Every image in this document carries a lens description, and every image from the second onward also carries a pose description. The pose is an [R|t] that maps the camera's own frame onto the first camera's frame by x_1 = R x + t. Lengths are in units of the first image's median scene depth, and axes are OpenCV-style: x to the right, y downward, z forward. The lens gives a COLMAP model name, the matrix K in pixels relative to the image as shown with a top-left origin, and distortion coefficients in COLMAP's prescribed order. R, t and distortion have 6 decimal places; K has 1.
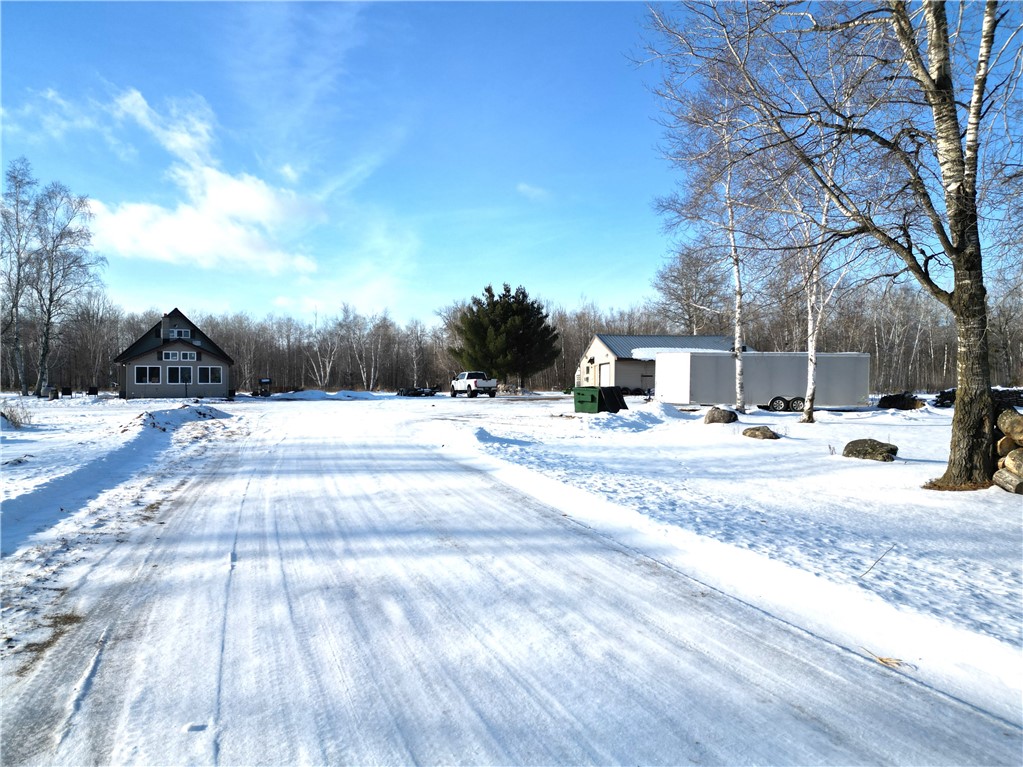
lens RADIAL K [[714.8, 0, 511.5], [0, 714.8, 383.5], [0, 0, 1]] dist [0.114106, -0.126087]
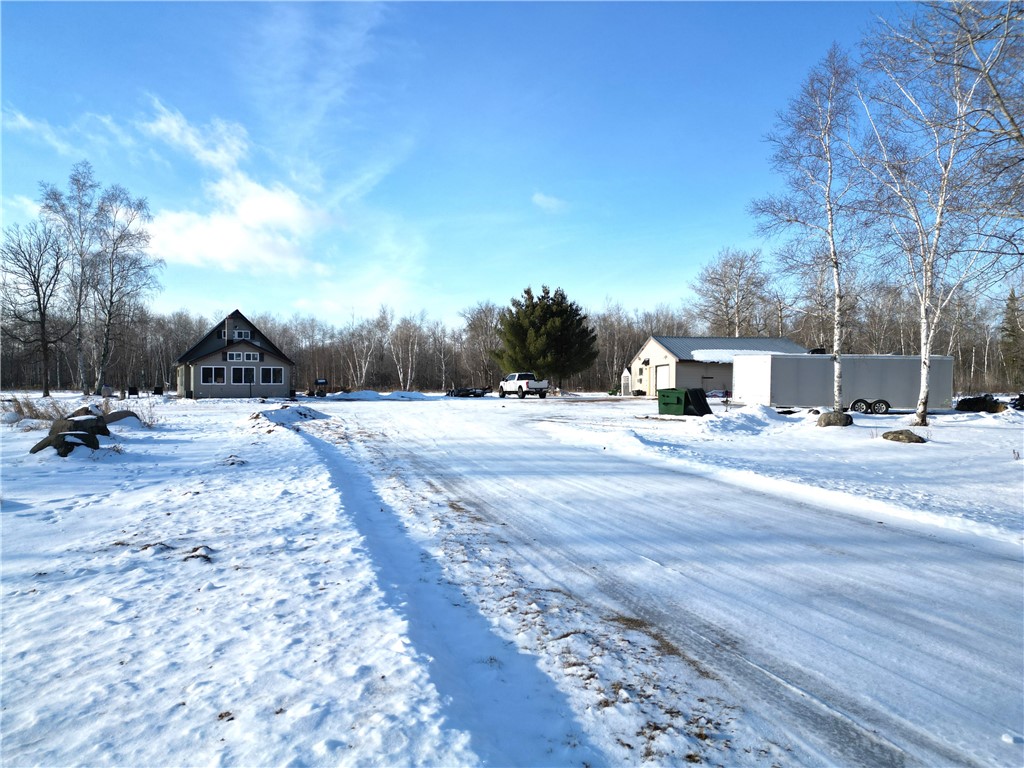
lens RADIAL K [[706.8, 0, 514.3], [0, 706.8, 387.8], [0, 0, 1]] dist [0.101250, -0.099745]
pose [[0.999944, 0.002982, -0.010199, -0.063074], [-0.002926, 0.999980, 0.005524, -0.001006], [0.010216, -0.005494, 0.999933, -0.000508]]
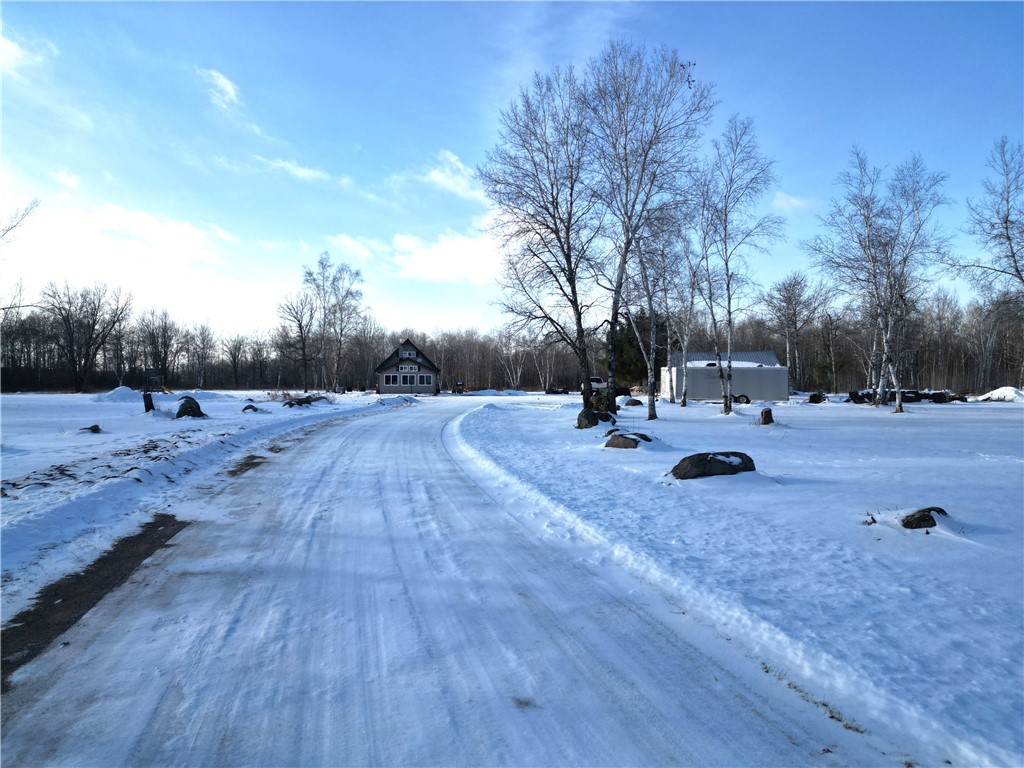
lens RADIAL K [[708.8, 0, 516.4], [0, 708.8, 379.1], [0, 0, 1]] dist [0.115992, -0.122461]
pose [[0.949865, -0.001124, -0.312659, 0.272342], [-0.000973, 0.999978, -0.006552, -0.003391], [0.312659, 0.006528, 0.949843, -0.440899]]
